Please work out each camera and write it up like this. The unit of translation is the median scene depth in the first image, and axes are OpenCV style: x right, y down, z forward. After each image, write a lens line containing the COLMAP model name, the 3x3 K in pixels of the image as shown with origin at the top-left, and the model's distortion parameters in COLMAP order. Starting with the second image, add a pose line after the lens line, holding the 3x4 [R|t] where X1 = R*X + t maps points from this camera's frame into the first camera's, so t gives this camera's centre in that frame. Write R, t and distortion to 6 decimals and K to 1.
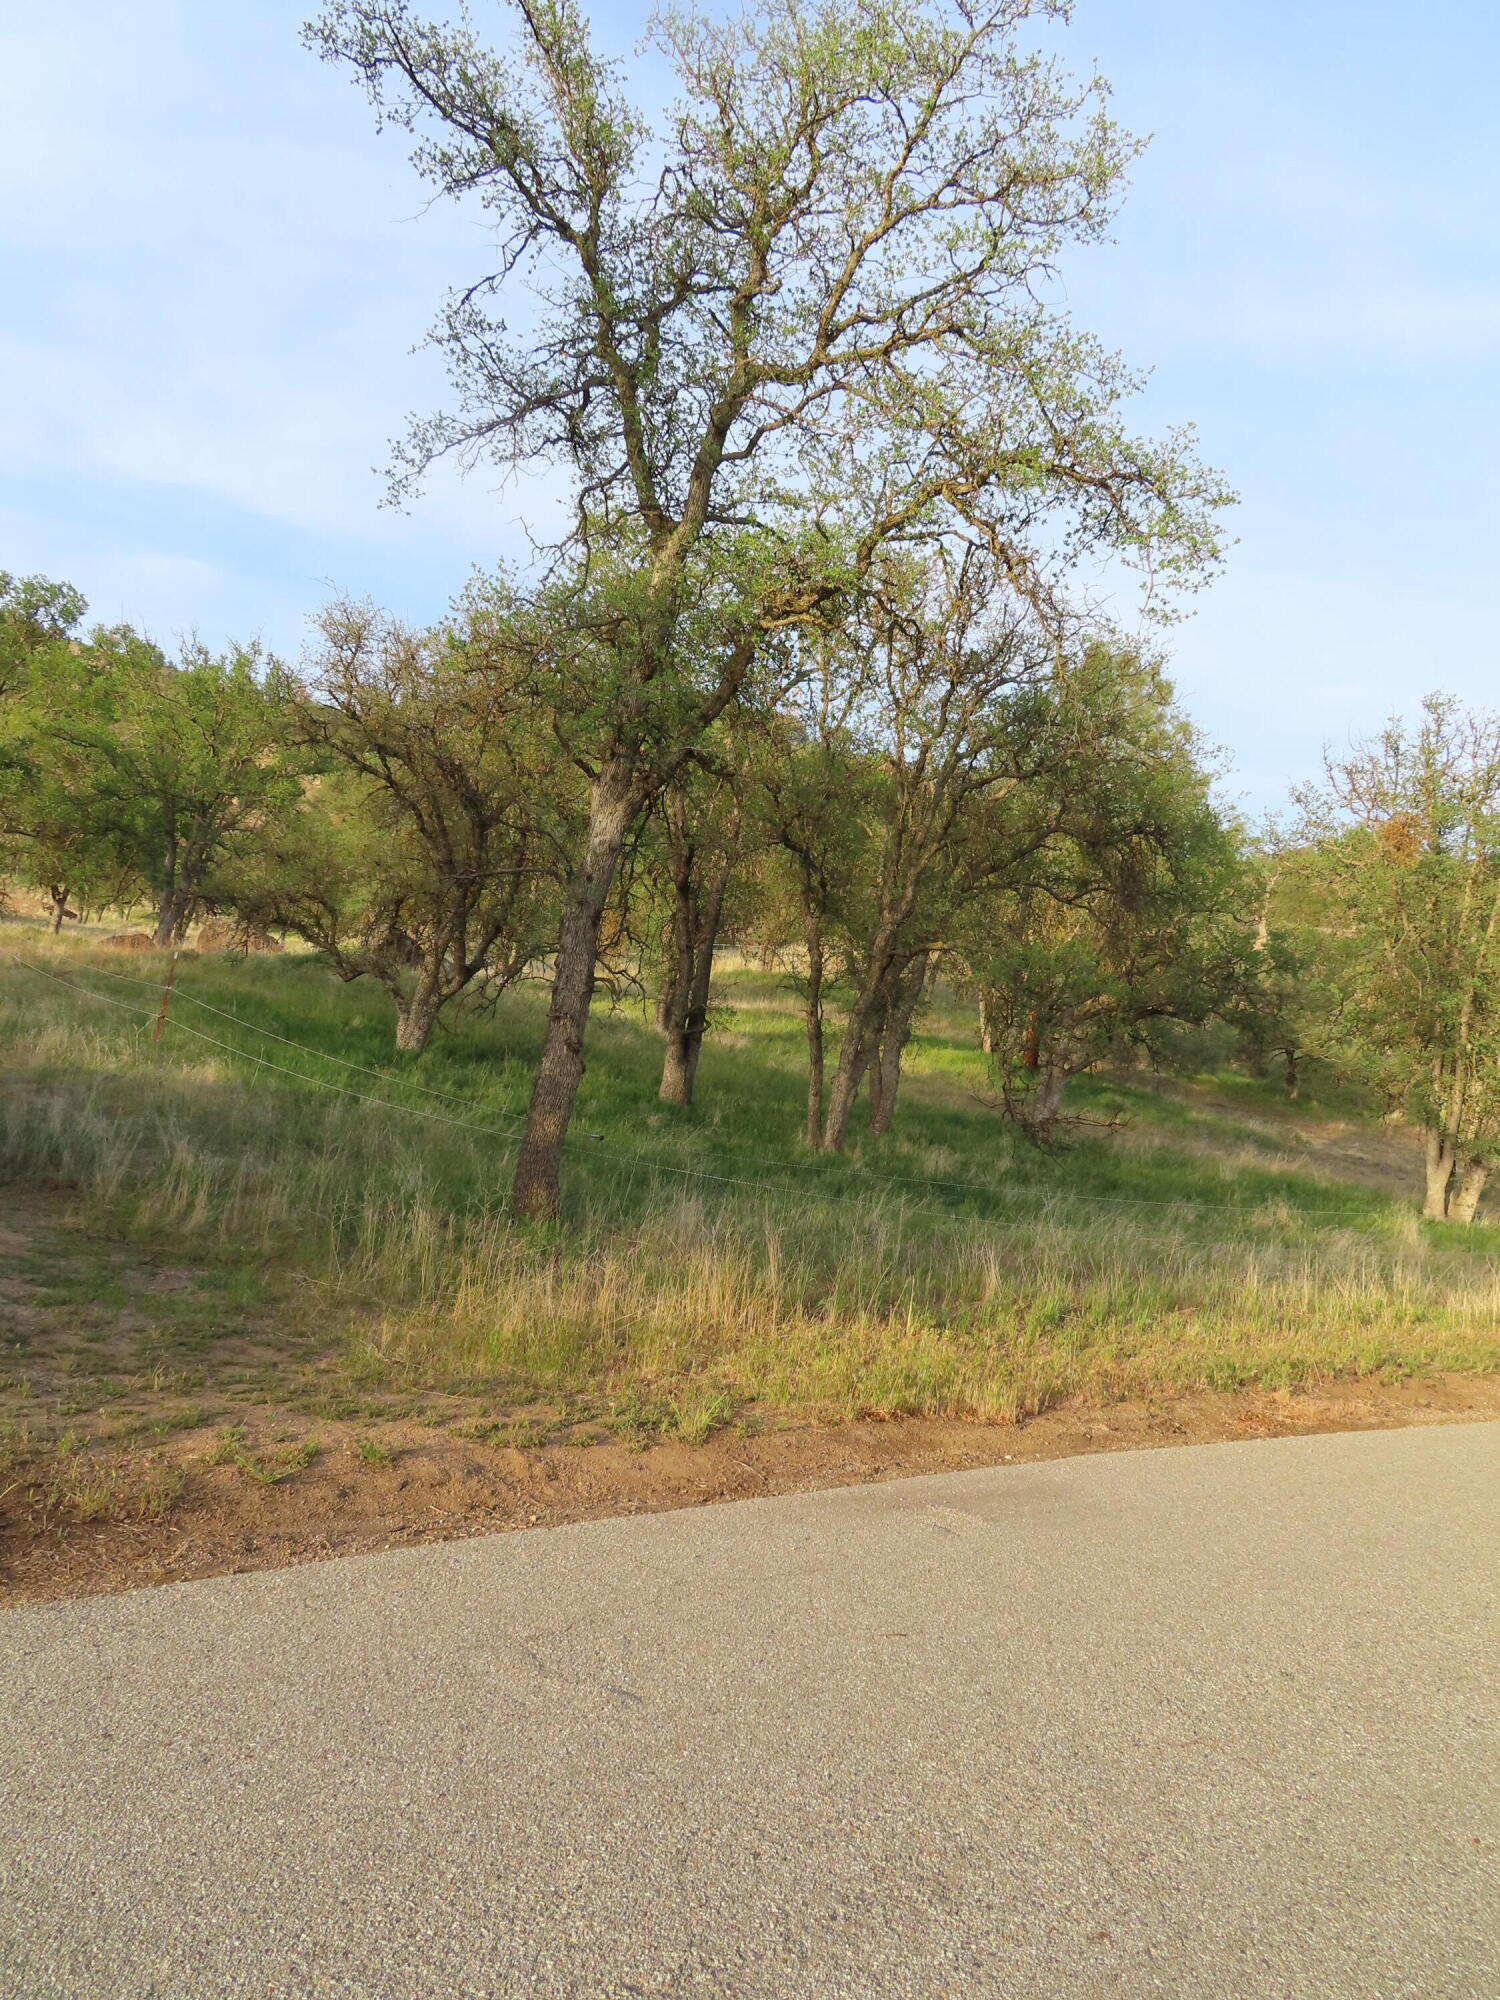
lens RADIAL K [[1421.9, 0, 757.1], [0, 1421.9, 999.1], [0, 0, 1]] dist [-0.016976, 0.012019]
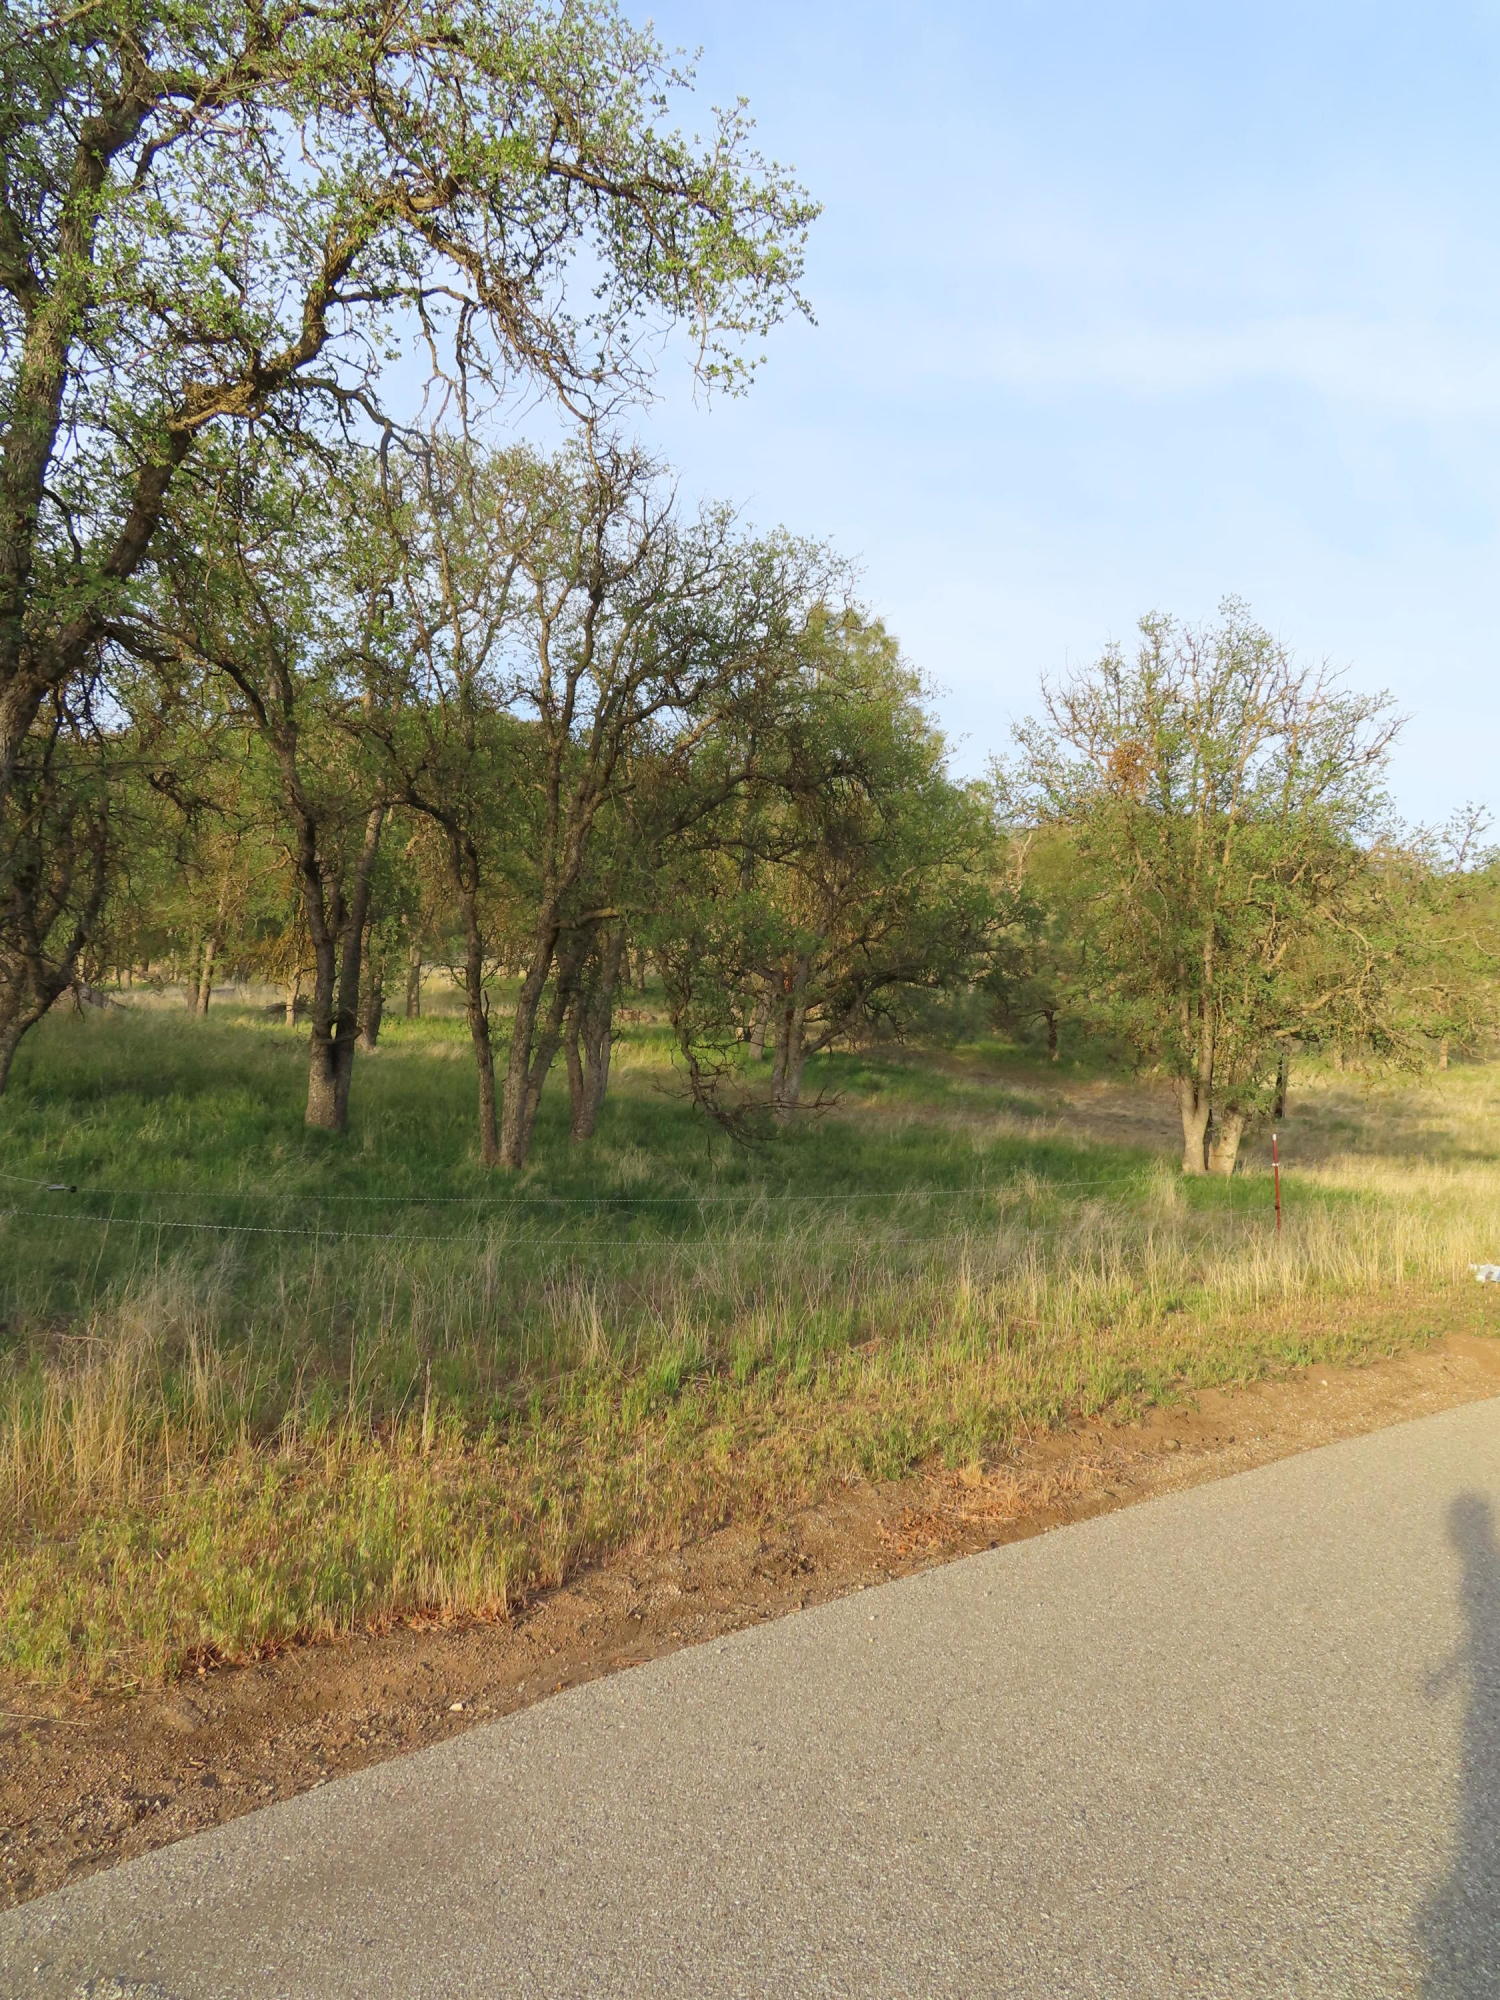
lens RADIAL K [[1421.9, 0, 757.1], [0, 1421.9, 999.1], [0, 0, 1]] dist [-0.016976, 0.012019]
pose [[0.985668, -0.082238, 0.147291, 0.068293], [0.082625, 0.996575, 0.003501, 0.014104], [-0.147074, 0.008719, 0.989087, 0.121775]]
